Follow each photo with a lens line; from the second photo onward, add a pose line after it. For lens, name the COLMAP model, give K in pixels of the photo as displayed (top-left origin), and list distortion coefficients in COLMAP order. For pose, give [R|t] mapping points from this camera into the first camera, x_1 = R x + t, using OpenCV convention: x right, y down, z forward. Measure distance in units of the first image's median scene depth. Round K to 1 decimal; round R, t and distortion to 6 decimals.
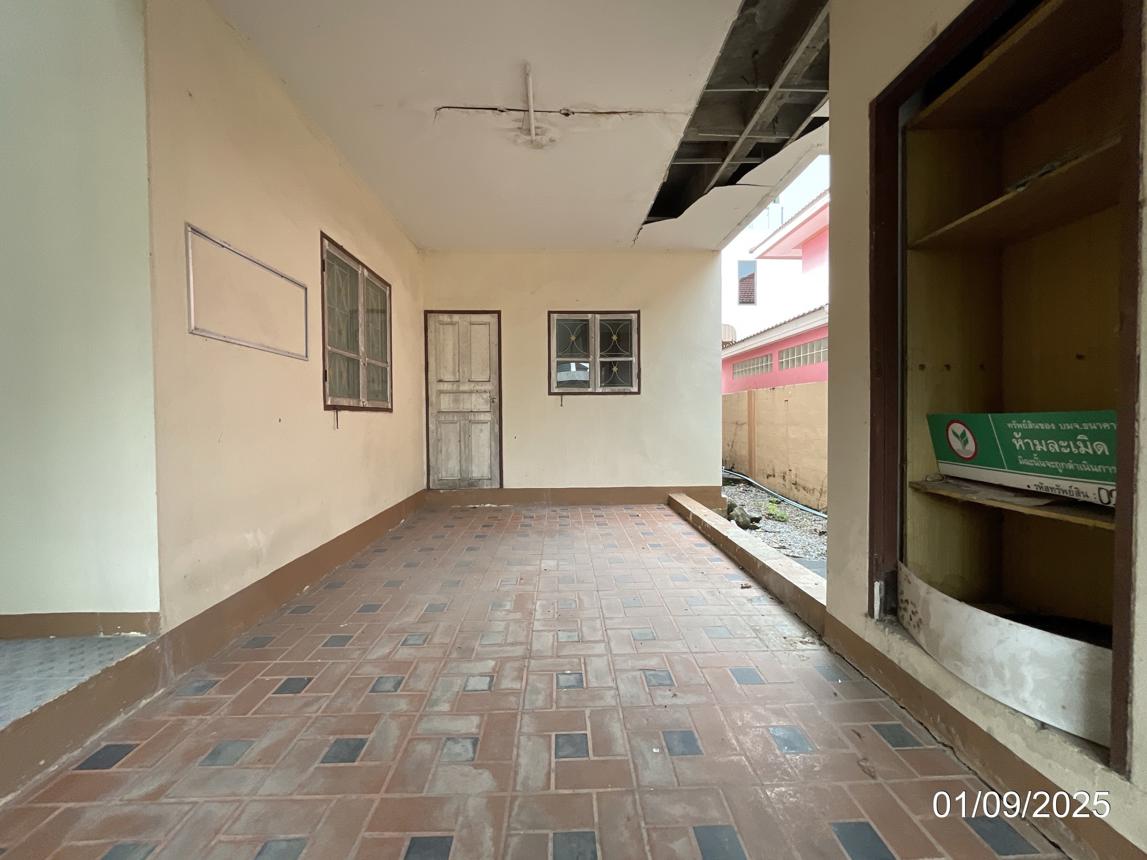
lens RADIAL K [[468.6, 0, 579.0], [0, 468.6, 427.2], [0, 0, 1]] dist [-0.000036, 0.000023]
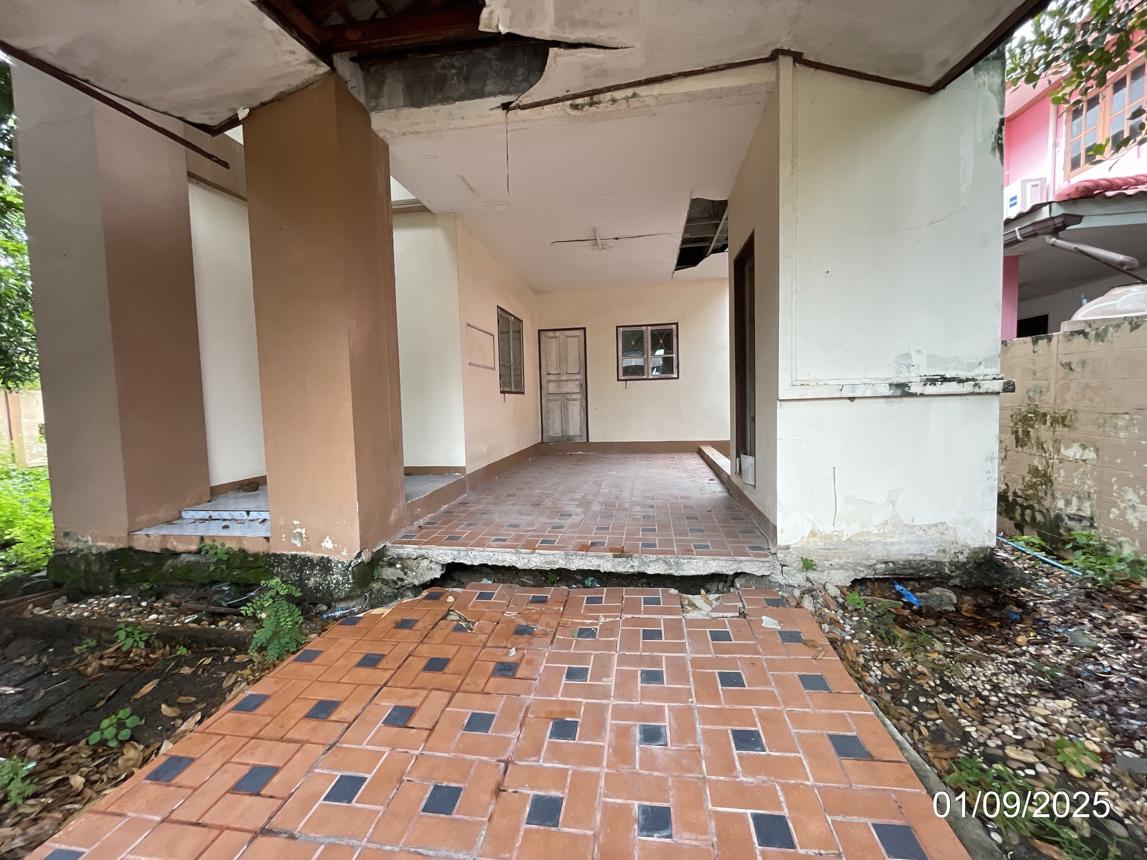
lens RADIAL K [[468.6, 0, 579.0], [0, 468.6, 427.2], [0, 0, 1]] dist [-0.000036, 0.000023]
pose [[0.982479, -0.008235, -0.186189, 0.097254], [0.015707, 0.999128, 0.038694, 0.020756], [0.185708, -0.040941, 0.981752, -0.537851]]
